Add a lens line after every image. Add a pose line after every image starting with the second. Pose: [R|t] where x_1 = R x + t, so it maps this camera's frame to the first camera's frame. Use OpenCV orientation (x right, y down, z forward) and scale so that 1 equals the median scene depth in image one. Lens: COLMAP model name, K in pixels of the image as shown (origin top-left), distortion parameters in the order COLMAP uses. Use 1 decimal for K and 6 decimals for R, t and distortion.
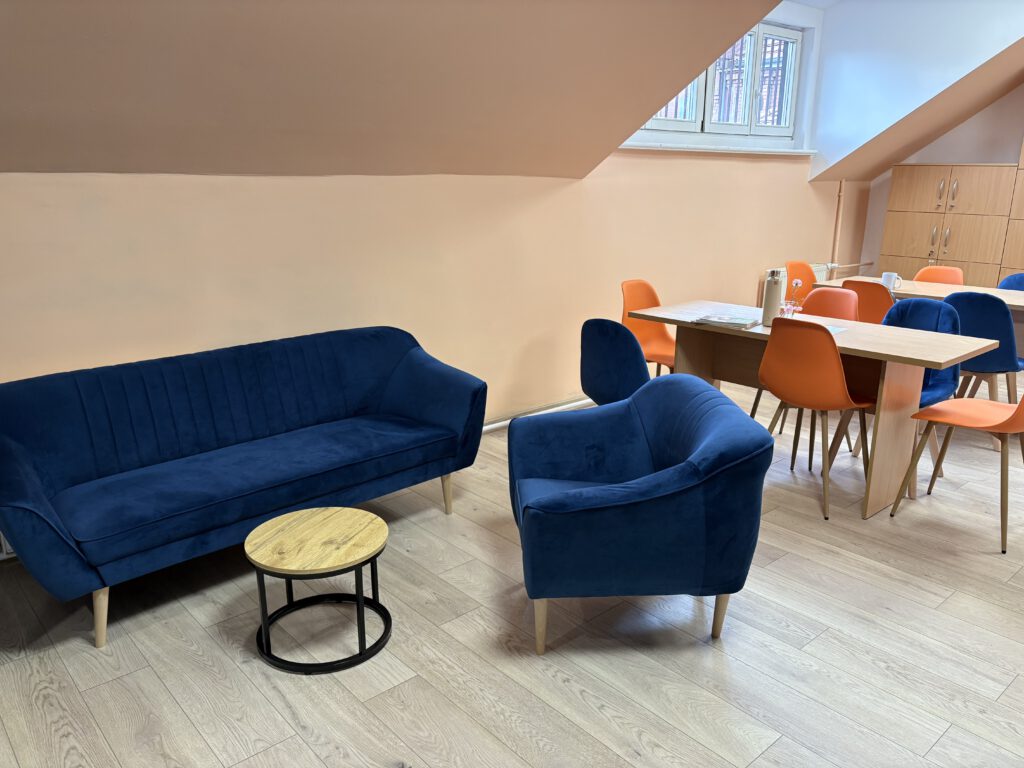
lens RADIAL K [[781.9, 0, 510.0], [0, 781.9, 389.6], [0, 0, 1]] dist [0.063043, -0.070254]
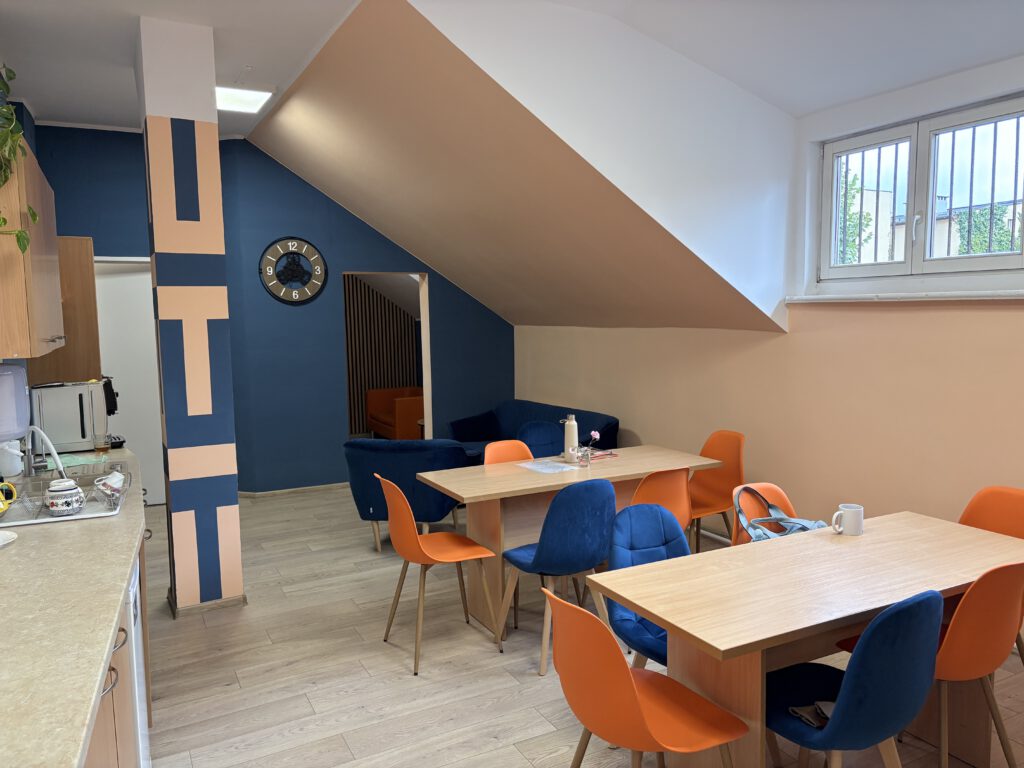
lens RADIAL K [[781.9, 0, 510.0], [0, 781.9, 389.6], [0, 0, 1]] dist [0.063043, -0.070254]
pose [[-0.250746, 0.104226, -0.962426, 2.094879], [-0.234795, 0.957953, 0.164914, -0.506522], [0.939147, 0.267324, -0.215731, 1.646926]]
